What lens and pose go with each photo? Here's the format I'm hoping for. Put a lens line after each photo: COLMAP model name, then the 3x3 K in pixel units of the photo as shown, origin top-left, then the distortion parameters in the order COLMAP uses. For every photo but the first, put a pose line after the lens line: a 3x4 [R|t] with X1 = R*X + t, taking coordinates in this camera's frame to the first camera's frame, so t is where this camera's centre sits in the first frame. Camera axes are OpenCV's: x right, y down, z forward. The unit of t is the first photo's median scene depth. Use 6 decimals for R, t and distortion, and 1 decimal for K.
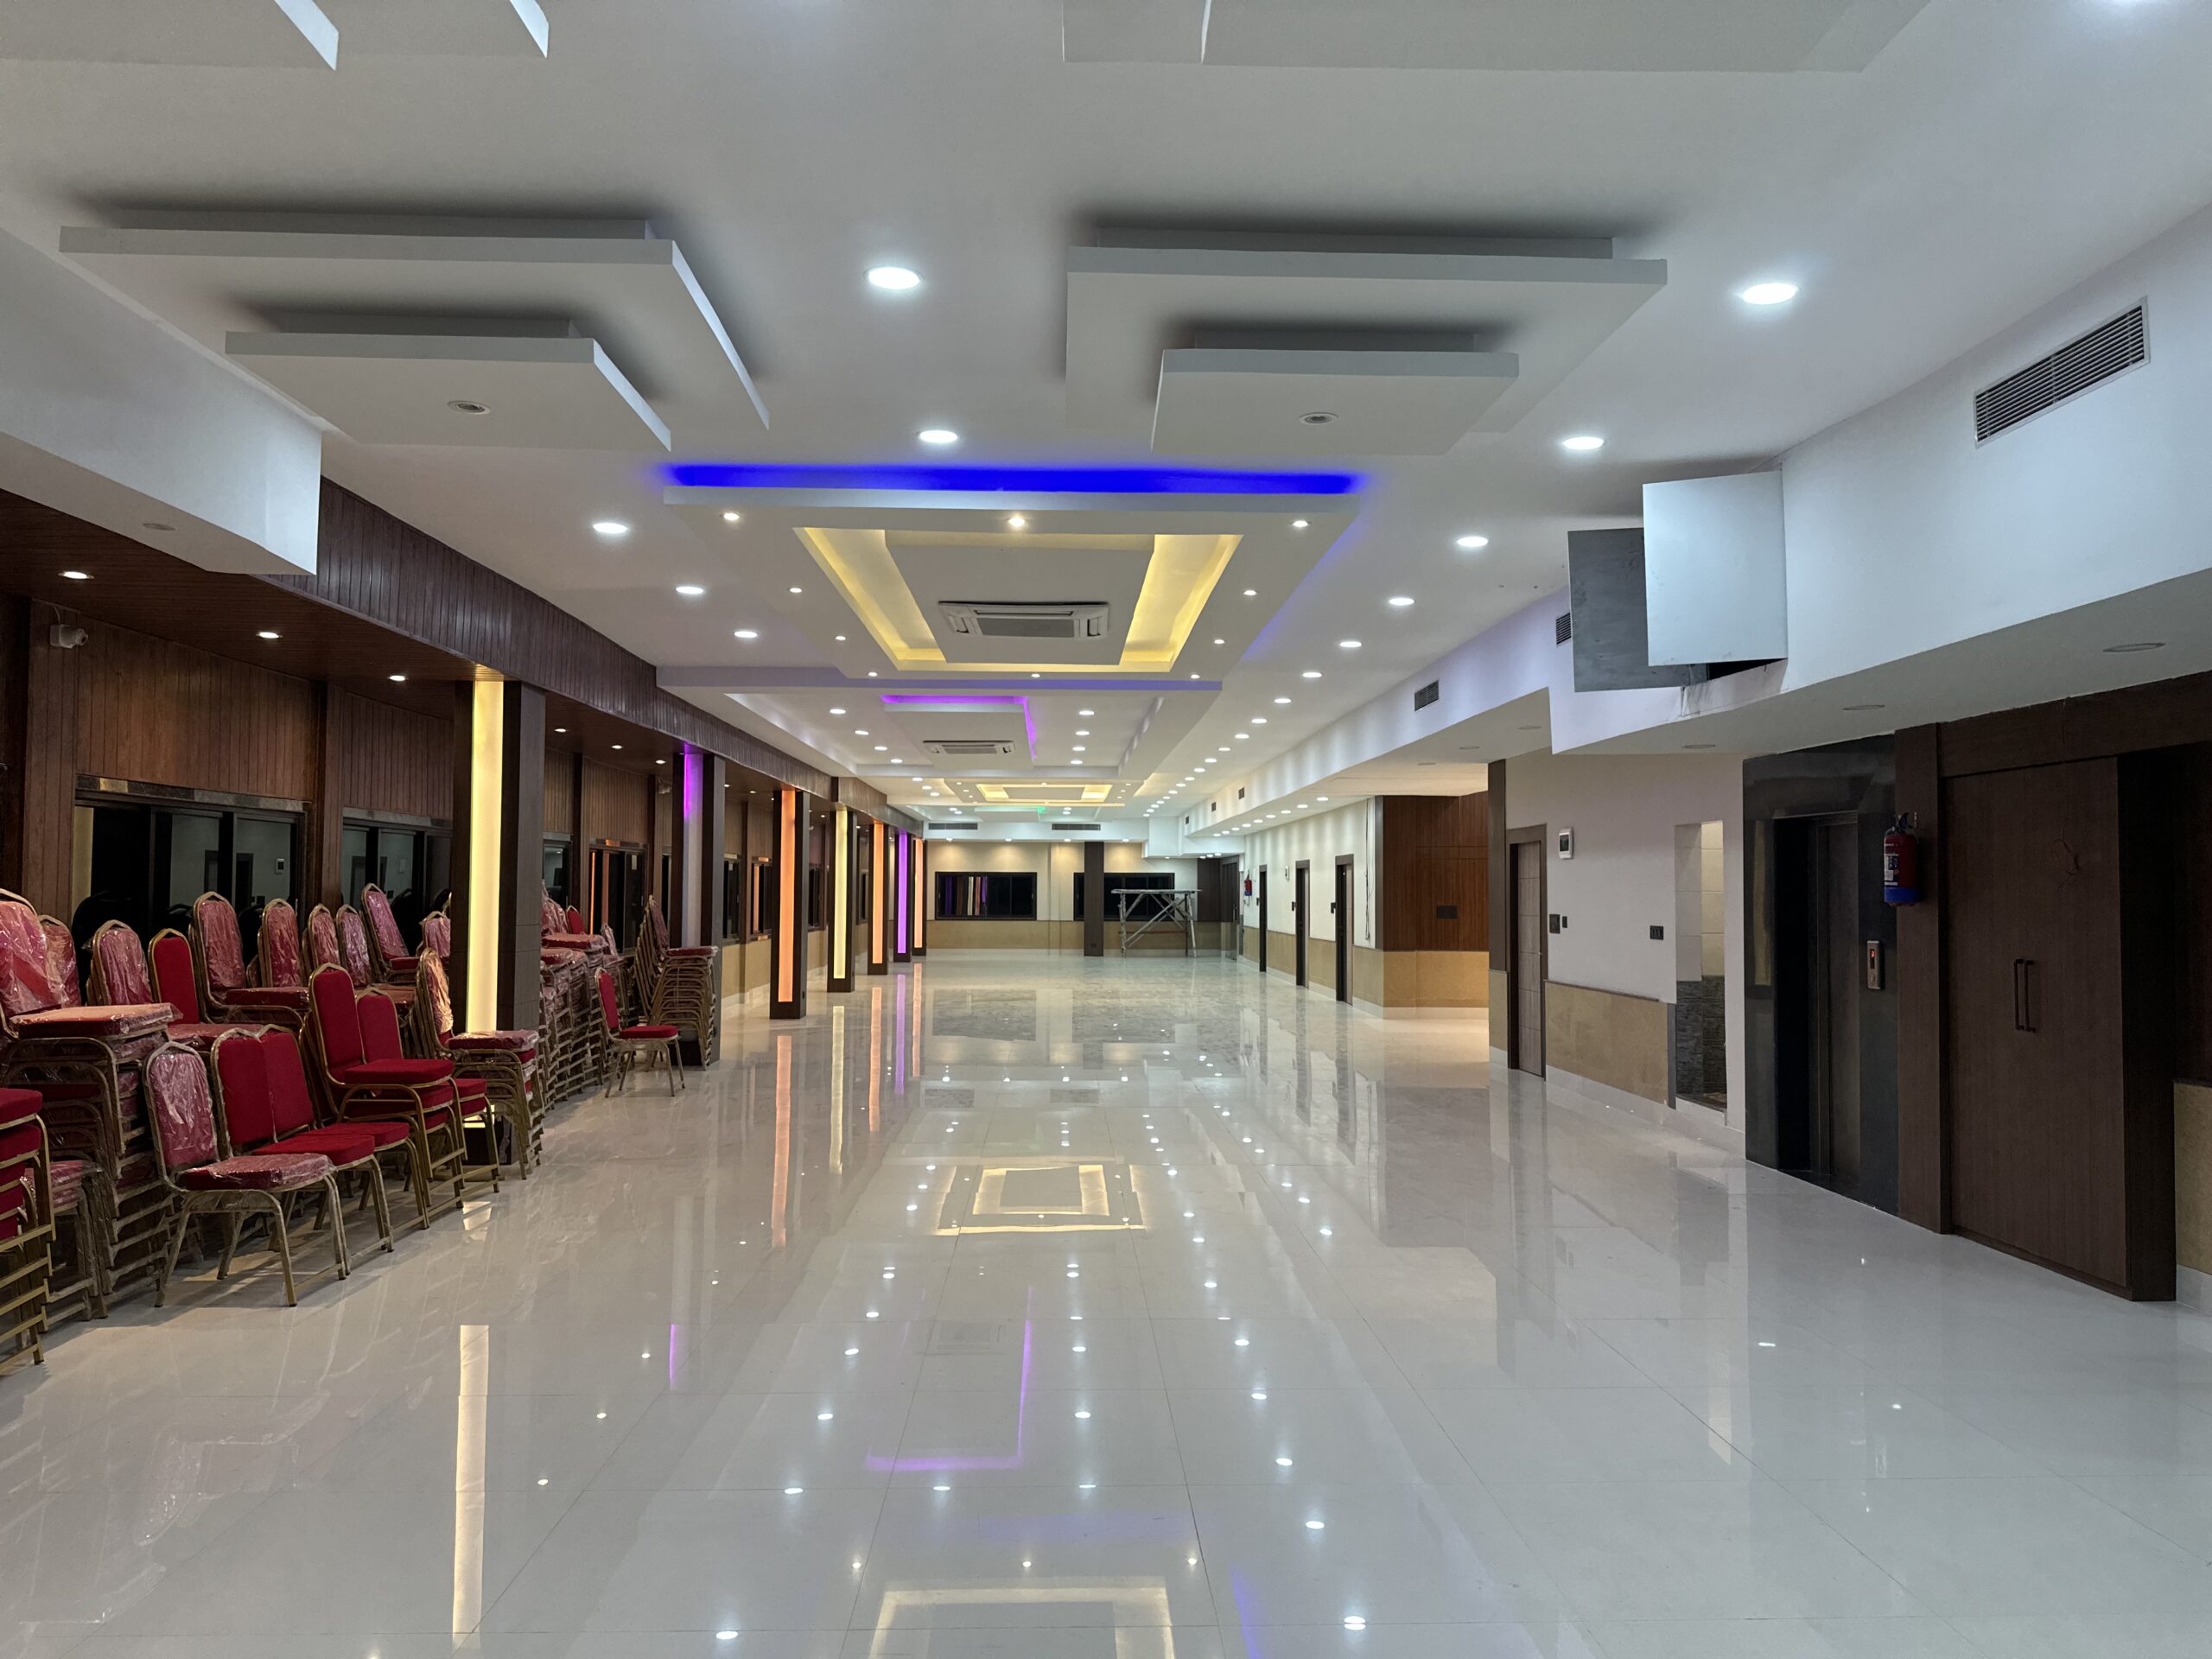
lens RADIAL K [[1404.9, 0, 1106.0], [0, 1404.9, 829.5], [0, 0, 1]] dist [0.011009, 0.000691]
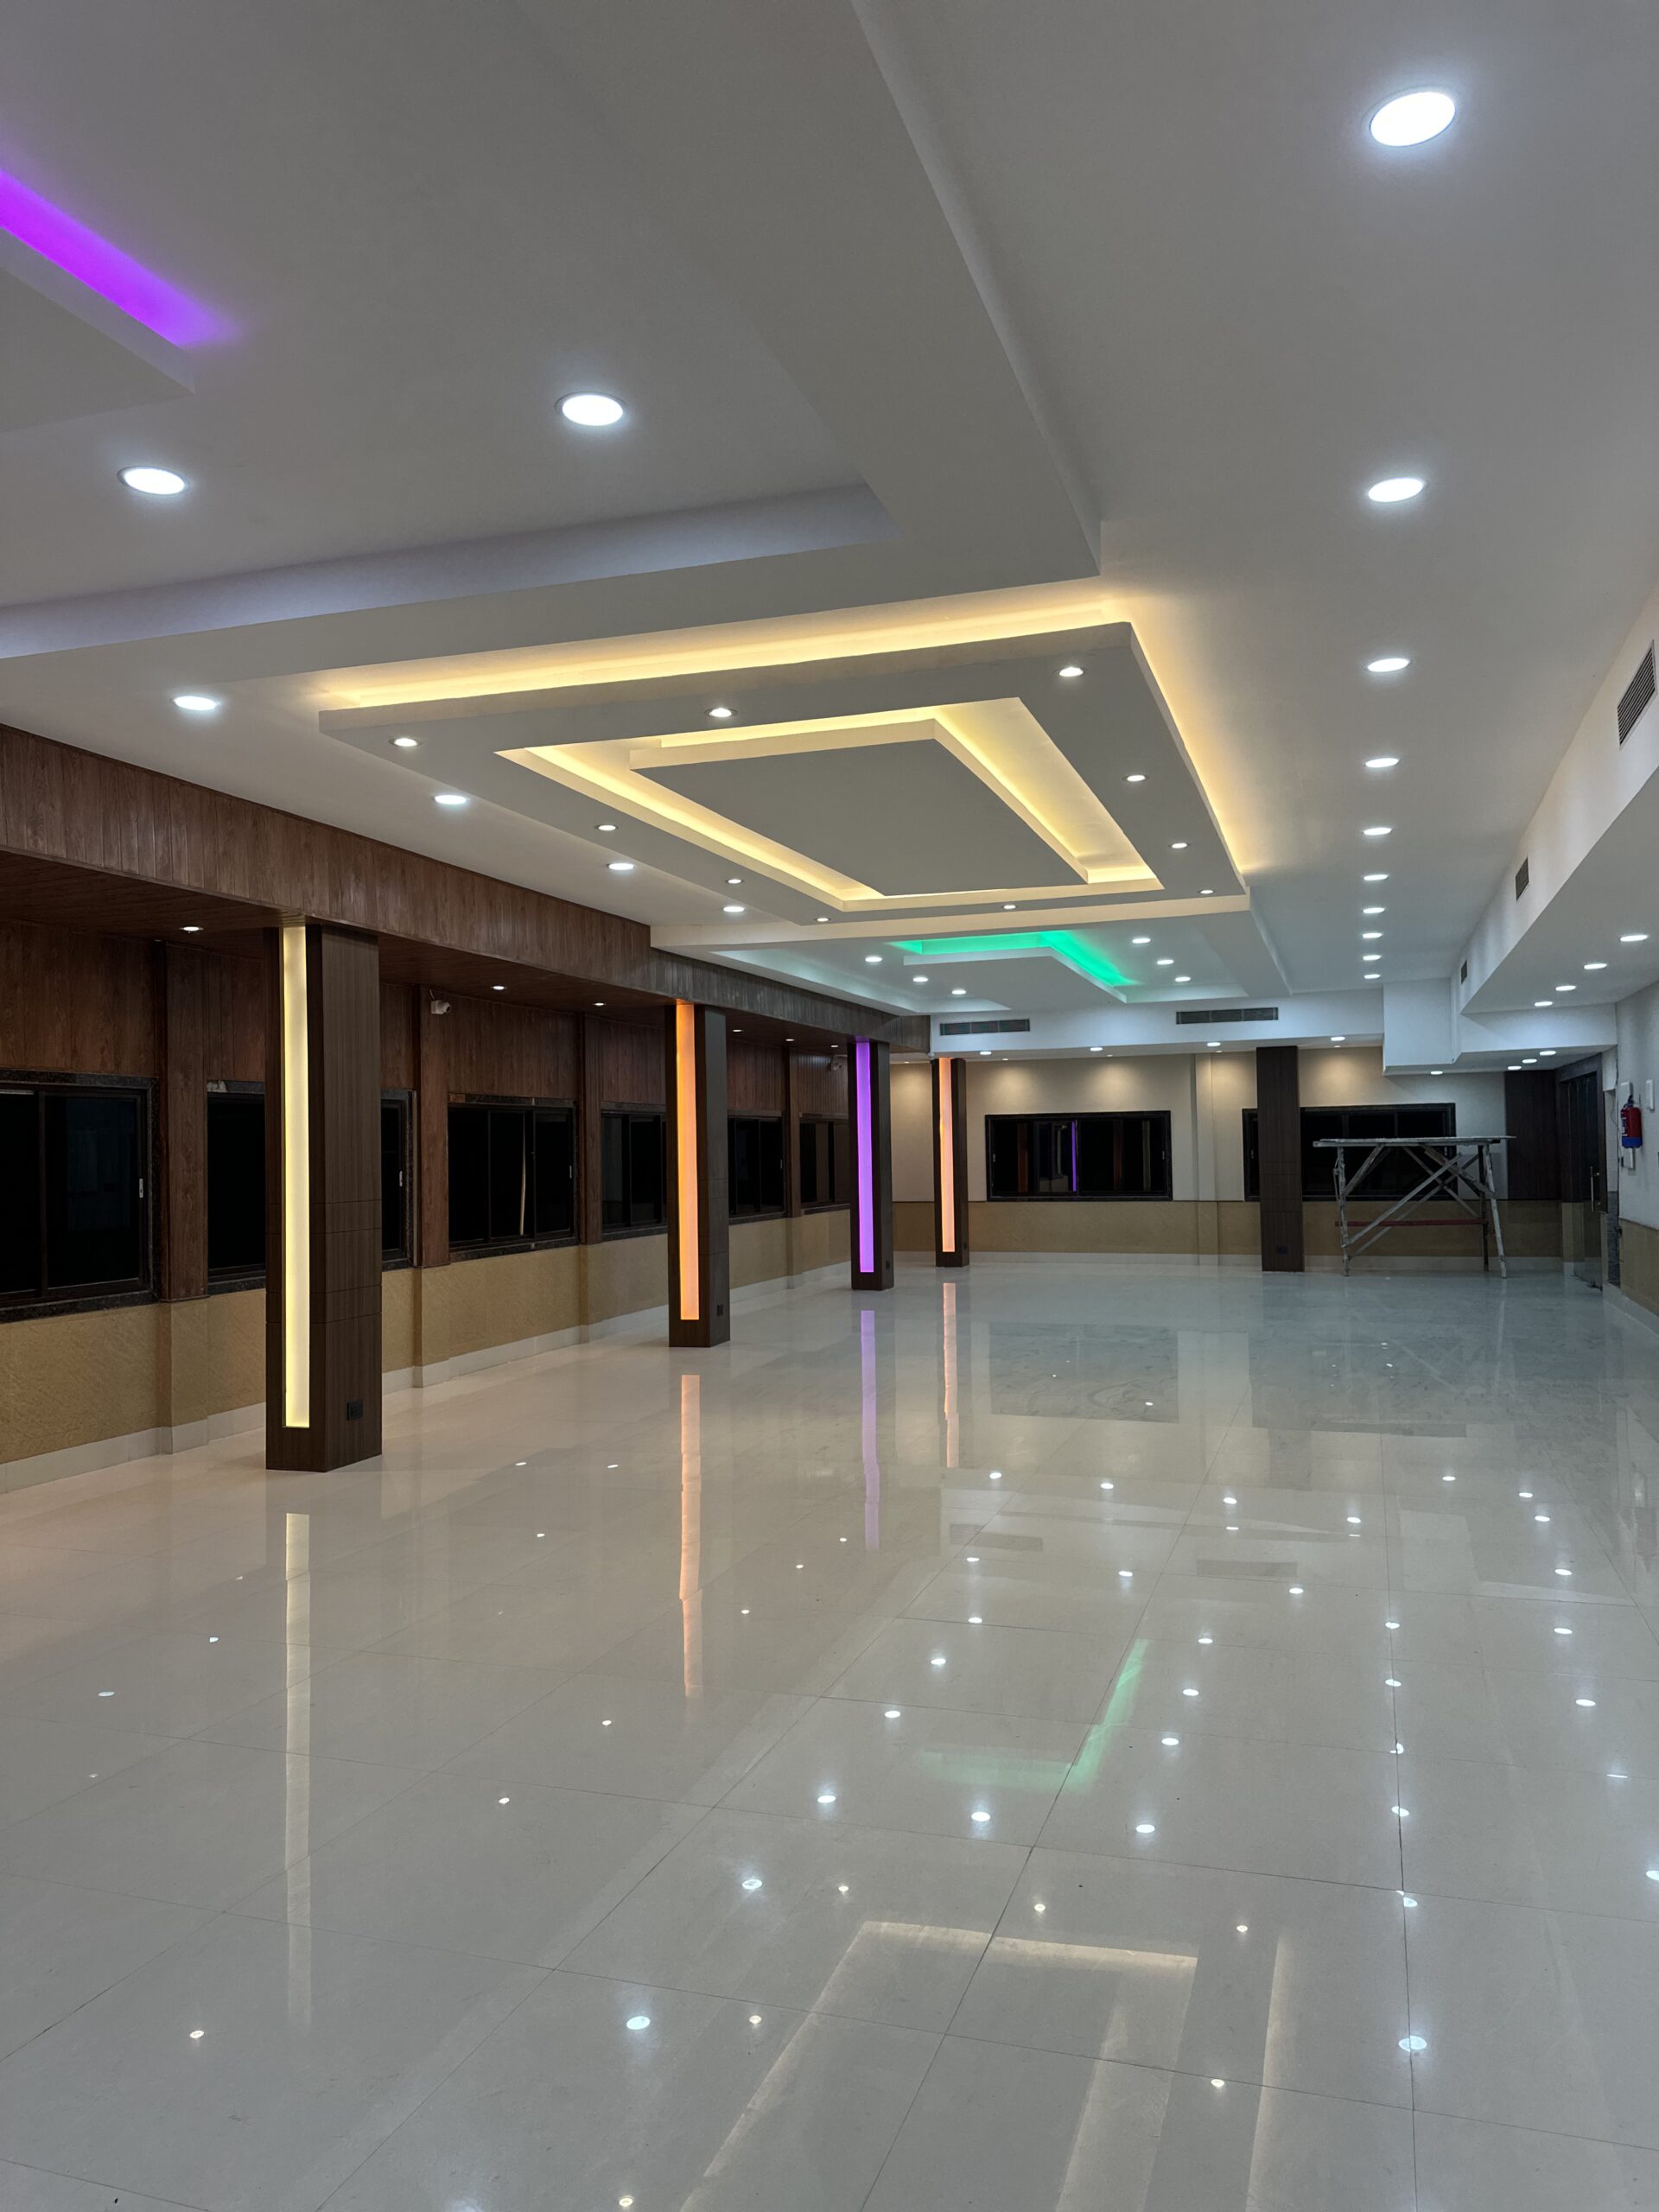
lens RADIAL K [[1404.9, 0, 829.5], [0, 1404.9, 1106.0], [0, 0, 1]] dist [0.011009, 0.000691]
pose [[0.920128, -0.031395, -0.390358, 0.040822], [0.036620, 0.999312, 0.005946, 0.021144], [0.389903, -0.019766, 0.920644, 0.462656]]
